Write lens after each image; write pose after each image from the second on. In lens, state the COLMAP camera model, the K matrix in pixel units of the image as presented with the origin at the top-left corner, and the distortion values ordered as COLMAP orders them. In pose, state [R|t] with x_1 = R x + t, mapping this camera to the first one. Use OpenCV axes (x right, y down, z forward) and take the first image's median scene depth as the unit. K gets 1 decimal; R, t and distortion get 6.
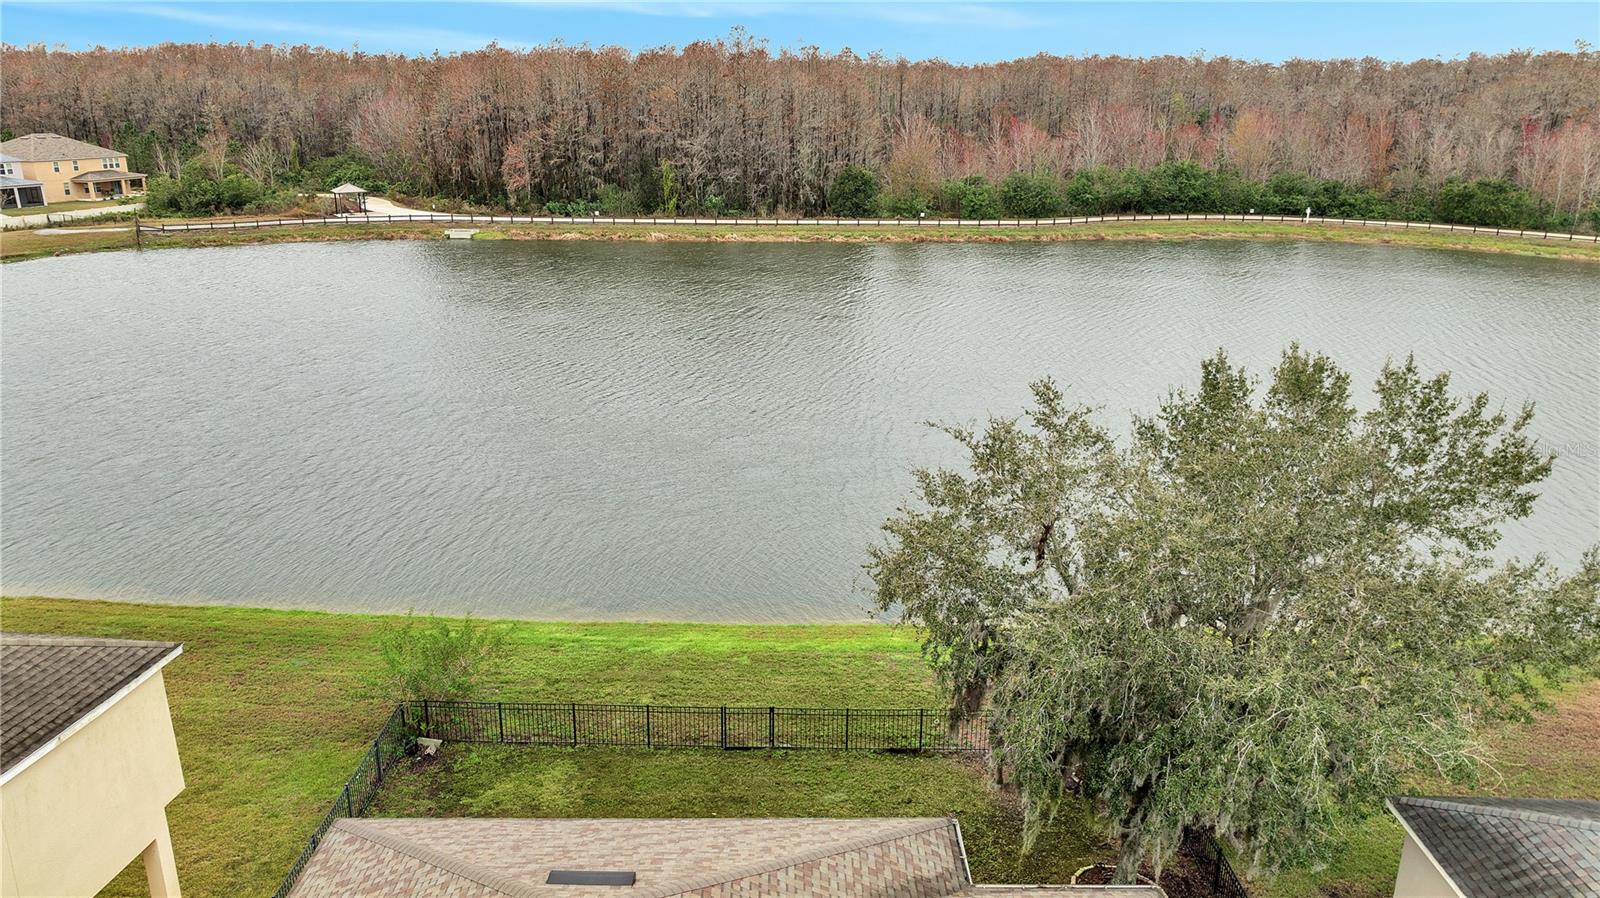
lens RADIAL K [[1137.7, 0, 804.6], [0, 1137.7, 451.3], [0, 0, 1]] dist [-0.030117, 0.044605]
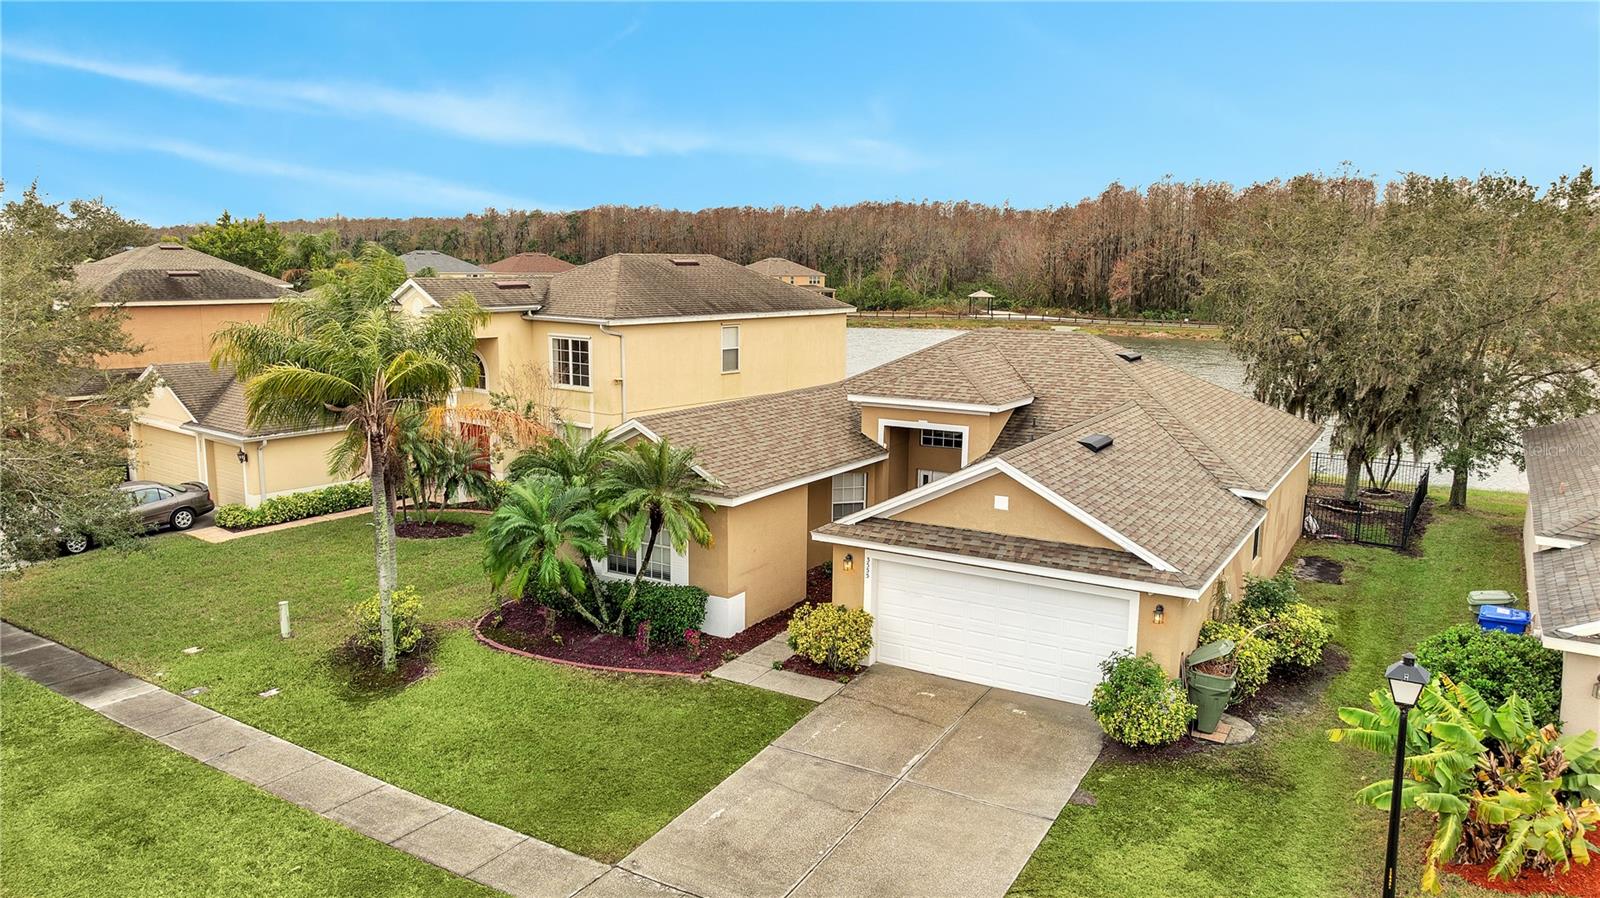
lens RADIAL K [[1137.7, 0, 801.5], [0, 1137.7, 443.1], [0, 0, 1]] dist [-0.030117, 0.044605]
pose [[0.859284, 0.083778, -0.504592, 0.060214], [-0.162461, 0.980115, -0.113931, 0.090410], [0.485013, 0.179876, 0.855808, -0.110378]]
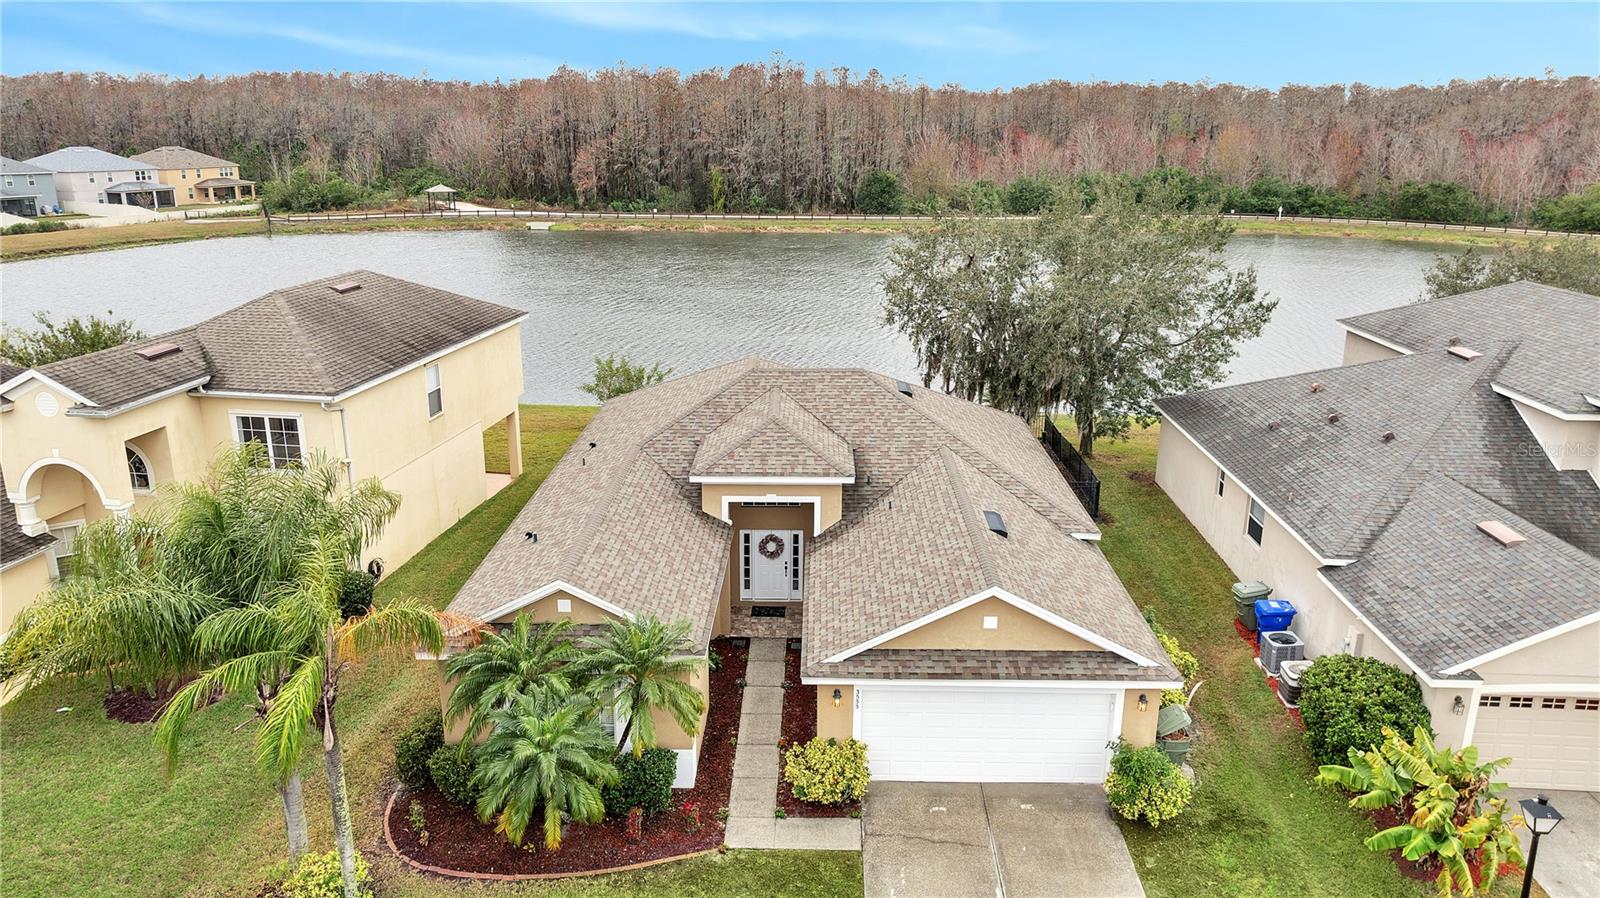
lens RADIAL K [[1137.7, 0, 812.9], [0, 1137.7, 441.7], [0, 0, 1]] dist [-0.030117, 0.044605]
pose [[0.999859, 0.003332, -0.016468, -0.003572], [-0.003961, 0.999259, -0.038293, 0.062405], [0.016328, 0.038353, 0.999131, -0.126019]]
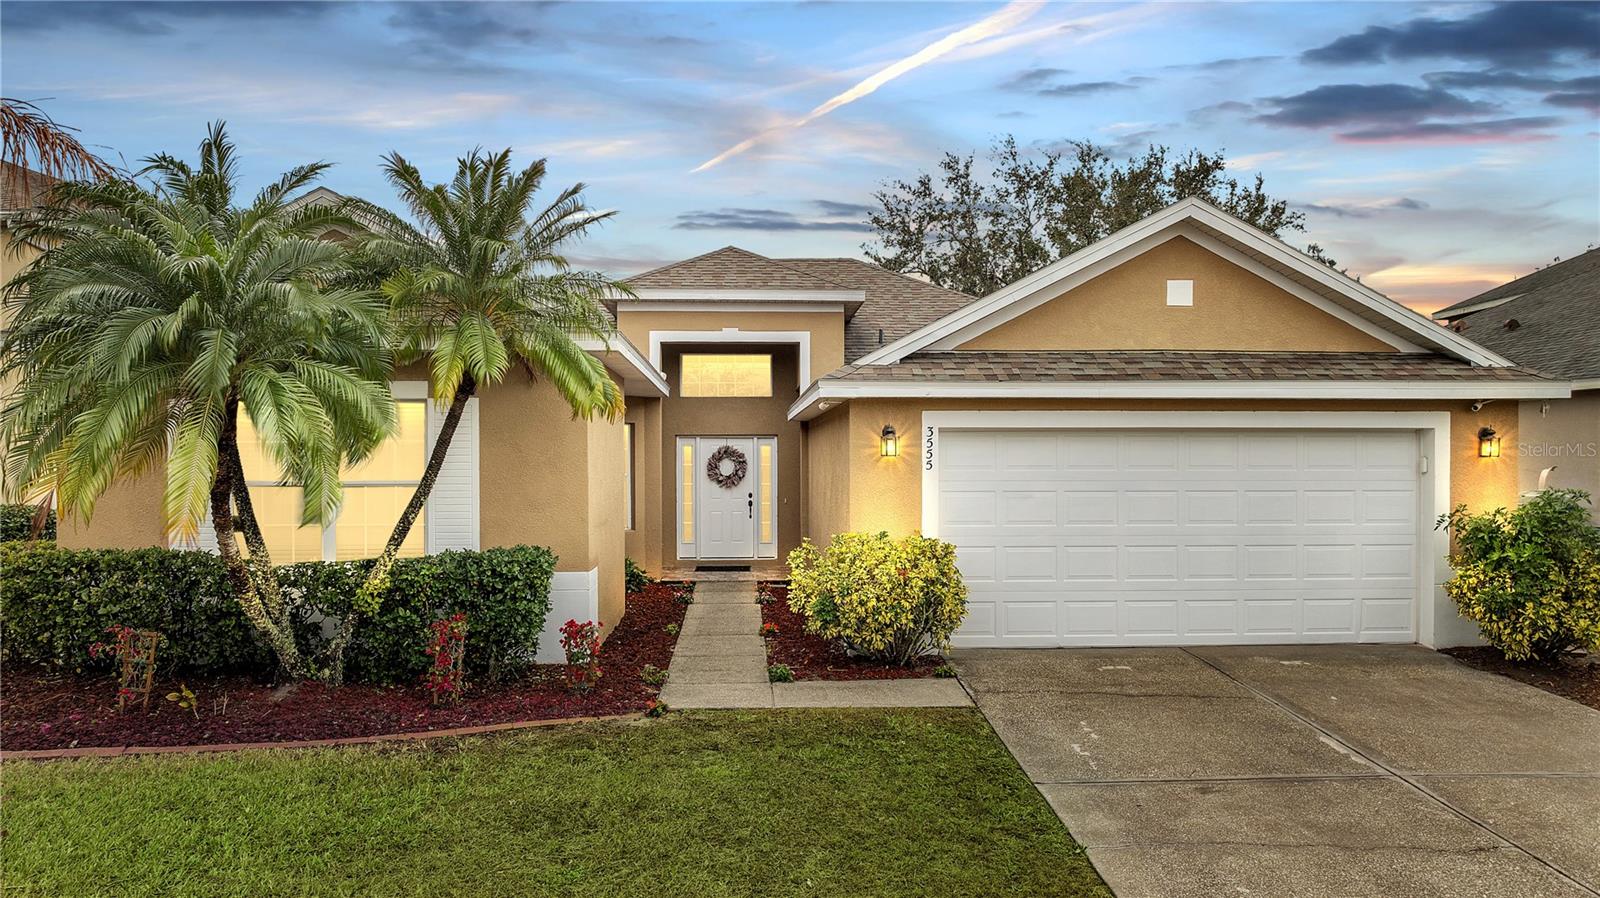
lens RADIAL K [[1137.7, 0, 794.2], [0, 1137.7, 458.2], [0, 0, 1]] dist [-0.030117, 0.044605]
pose [[0.999234, -0.010453, 0.037705, -0.010982], [0.021523, 0.951606, -0.306565, 0.109437], [-0.032676, 0.307142, 0.951103, -0.051425]]
